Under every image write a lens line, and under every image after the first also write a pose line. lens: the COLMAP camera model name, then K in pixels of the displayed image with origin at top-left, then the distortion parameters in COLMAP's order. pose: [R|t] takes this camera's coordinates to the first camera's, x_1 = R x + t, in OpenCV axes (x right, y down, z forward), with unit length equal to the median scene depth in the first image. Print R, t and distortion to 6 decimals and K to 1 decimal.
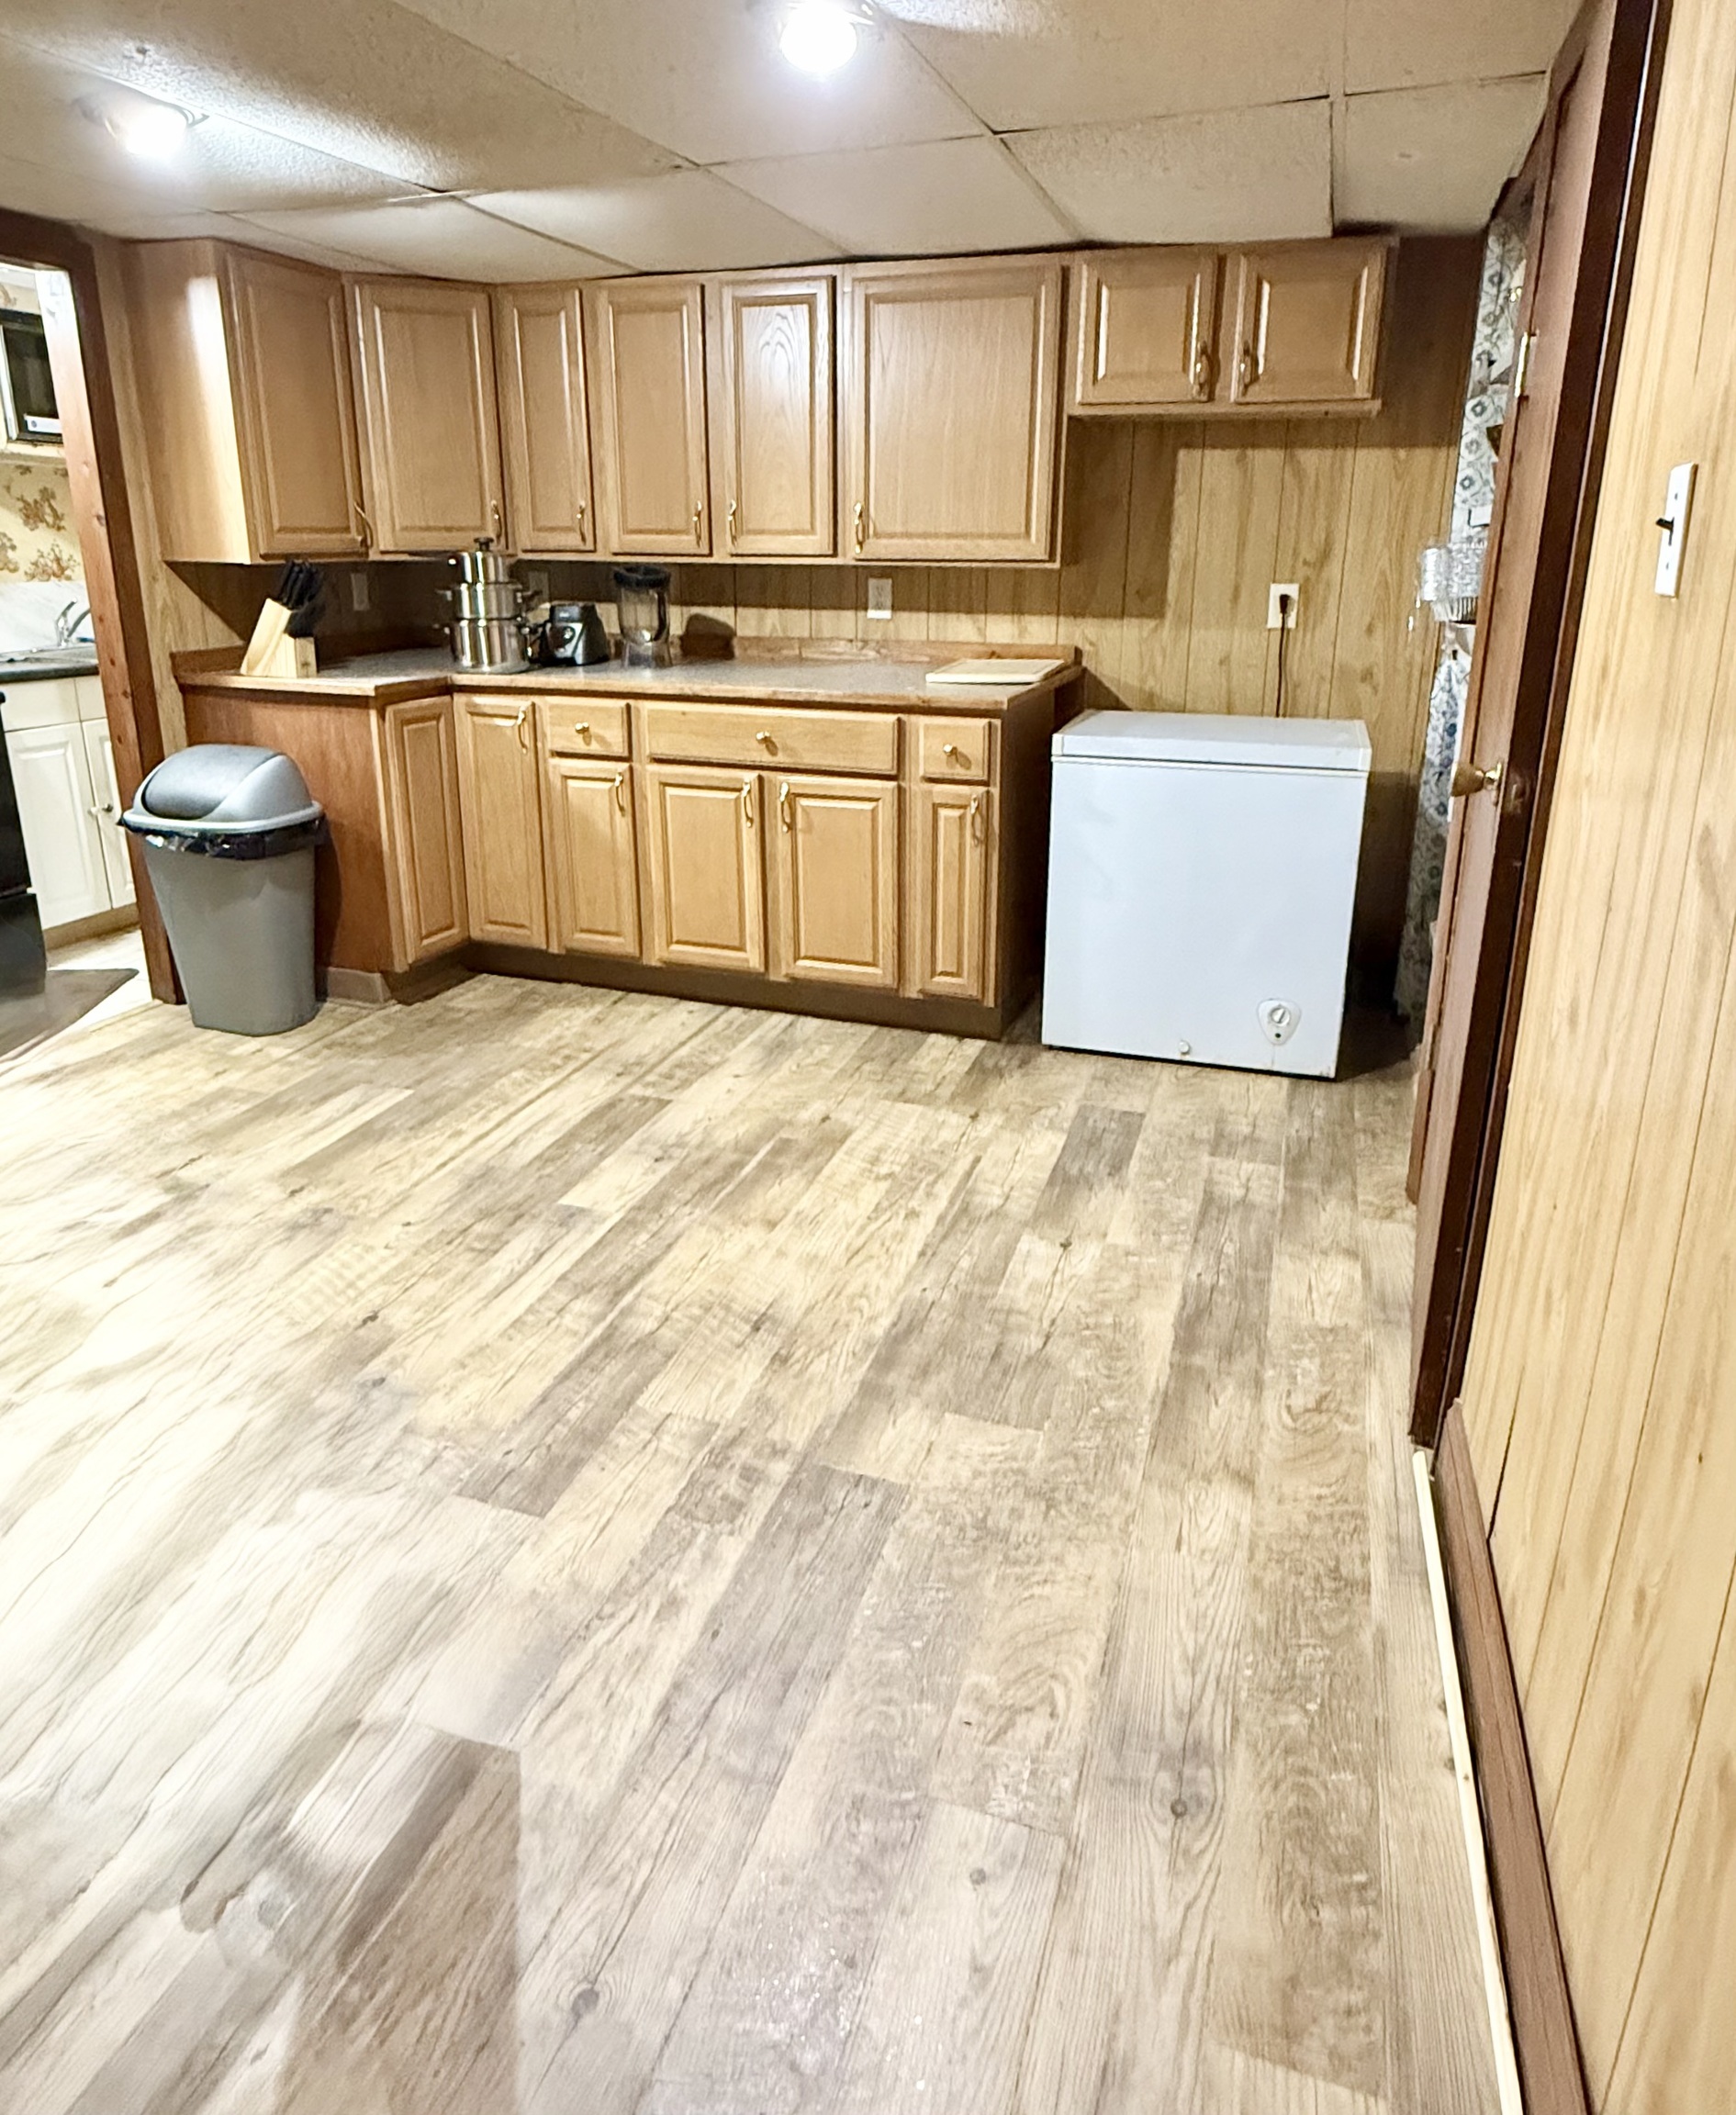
lens RADIAL K [[1328.4, 0, 847.9], [0, 1328.4, 929.3], [0, 0, 1]] dist [0.001478, -0.004576]
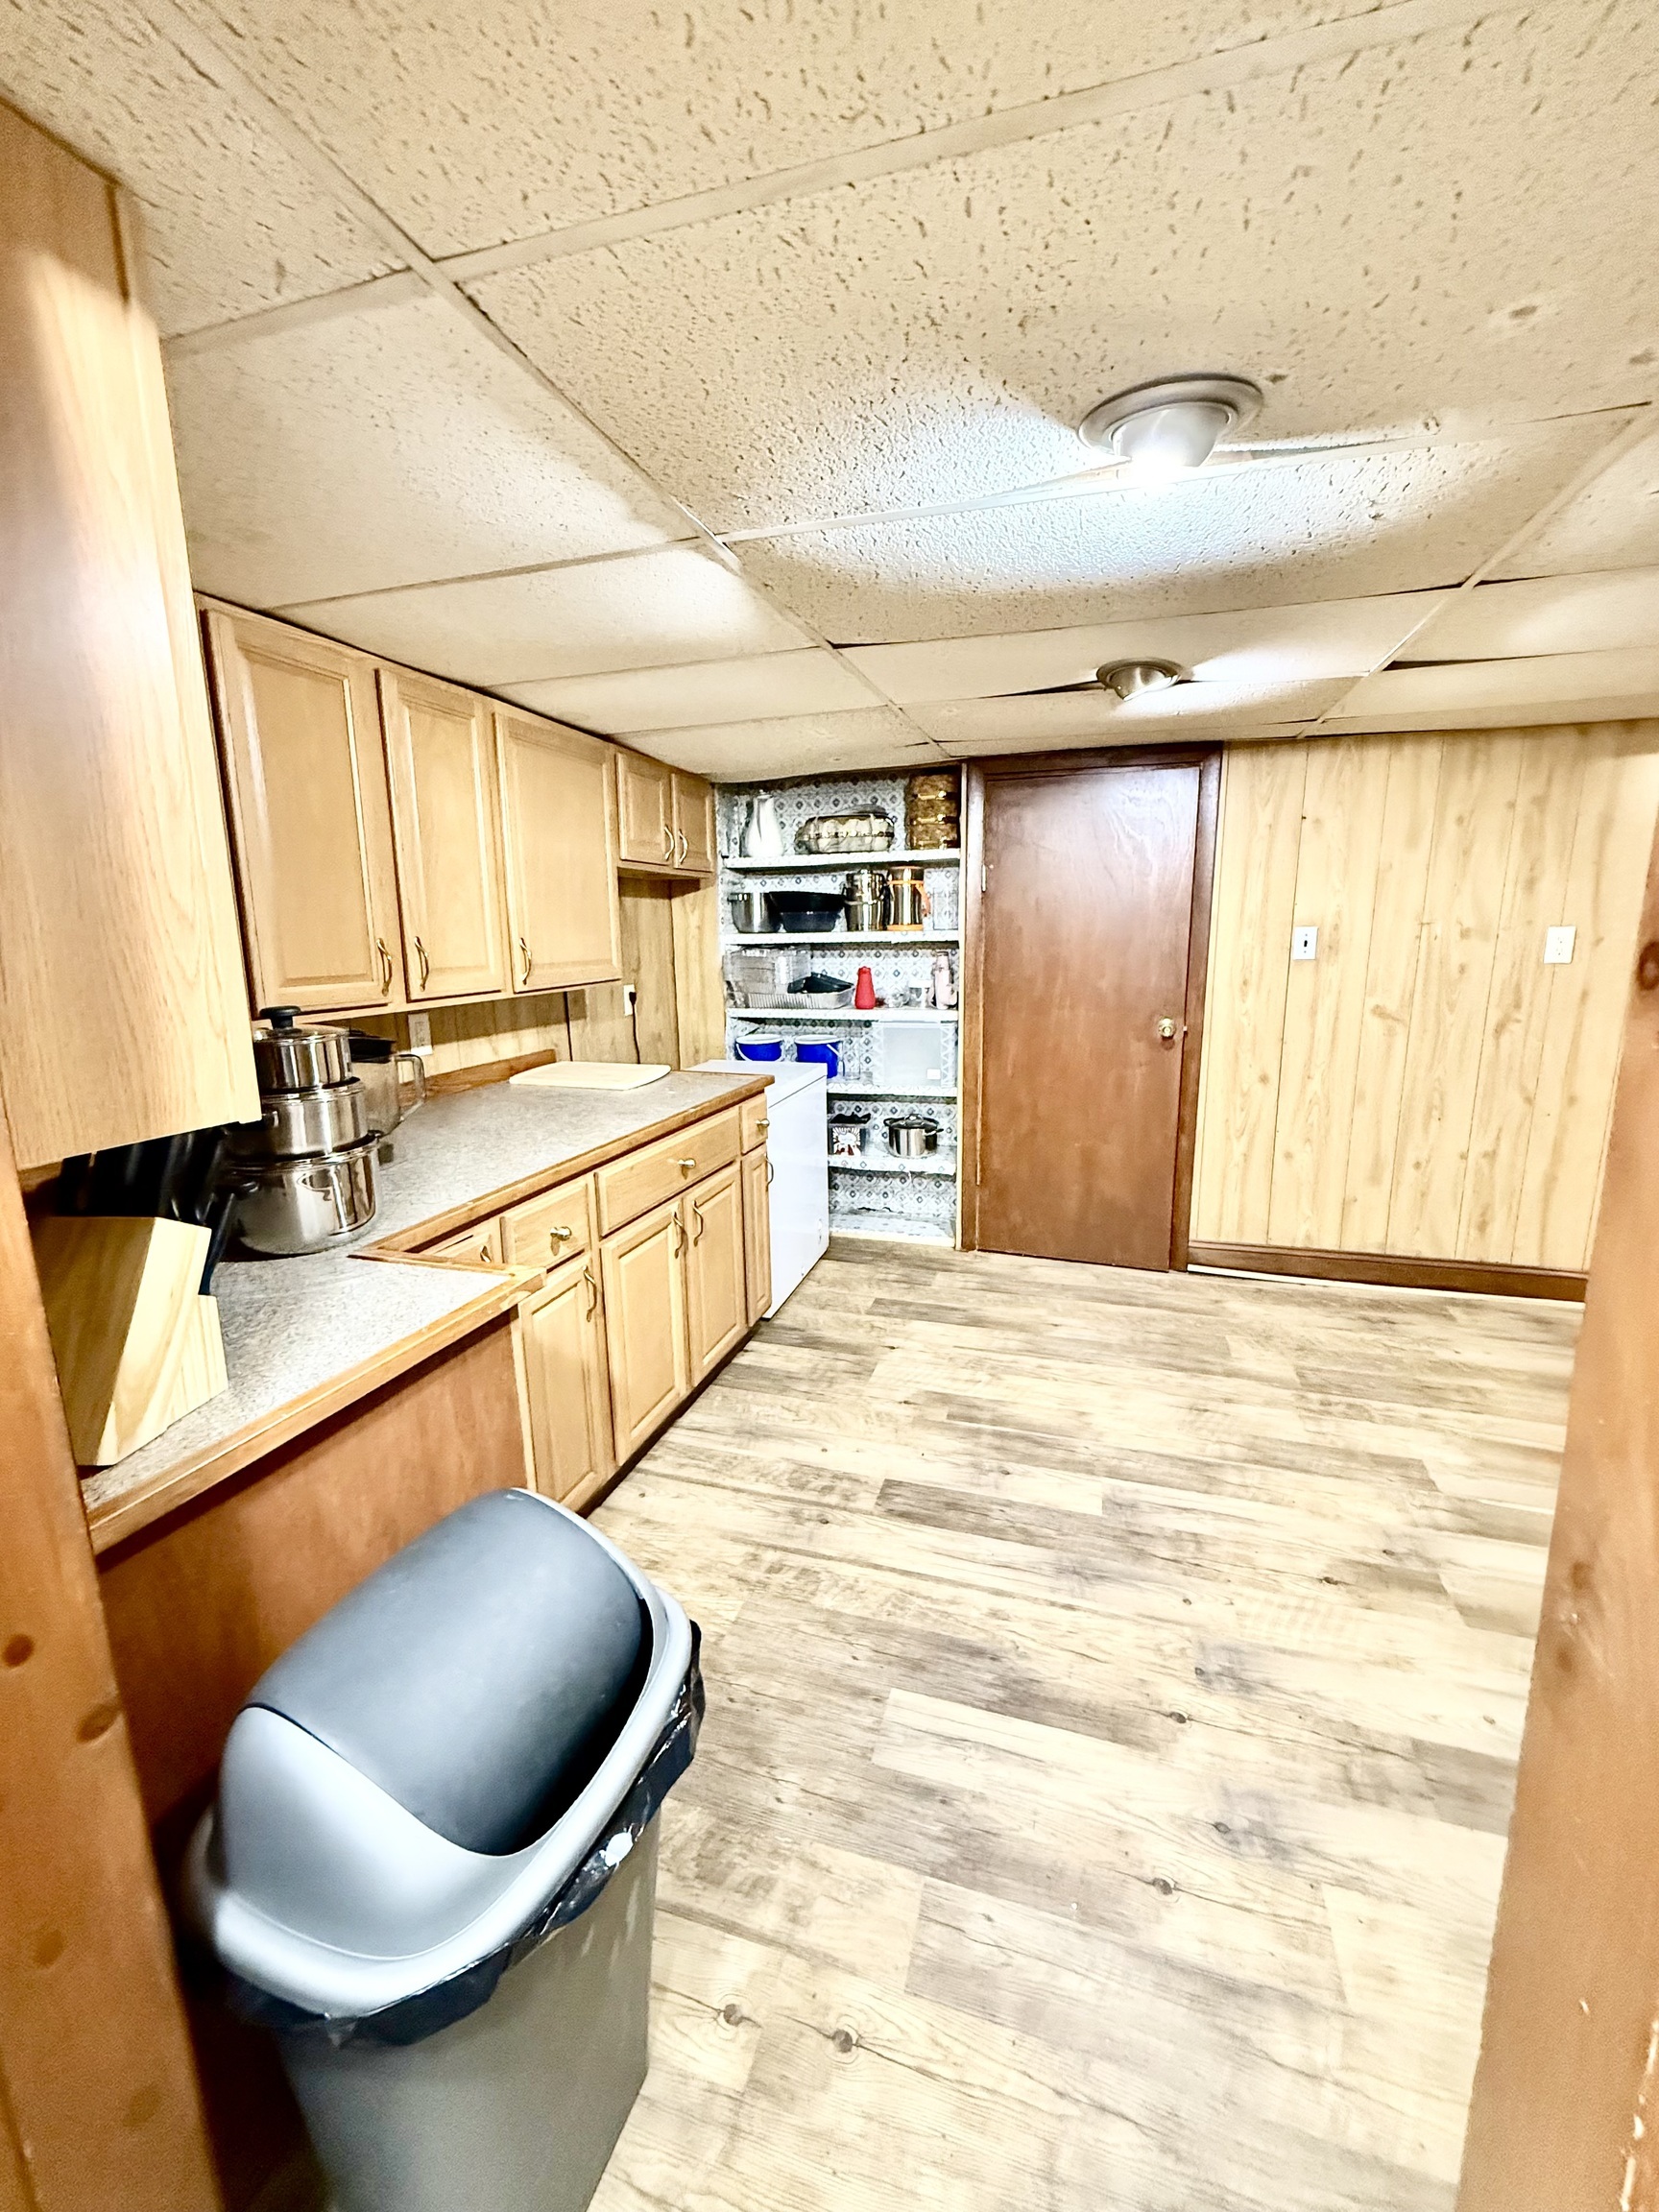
lens RADIAL K [[890.6, 0, 829.9], [0, 890.6, 1095.3], [0, 0, 1]] dist [-0.004856, -0.000548]
pose [[-0.034976, -0.191319, 0.980905, -0.840559], [0.303996, 0.932959, 0.192807, -0.338073], [-0.952031, 0.304935, 0.025529, 1.010878]]
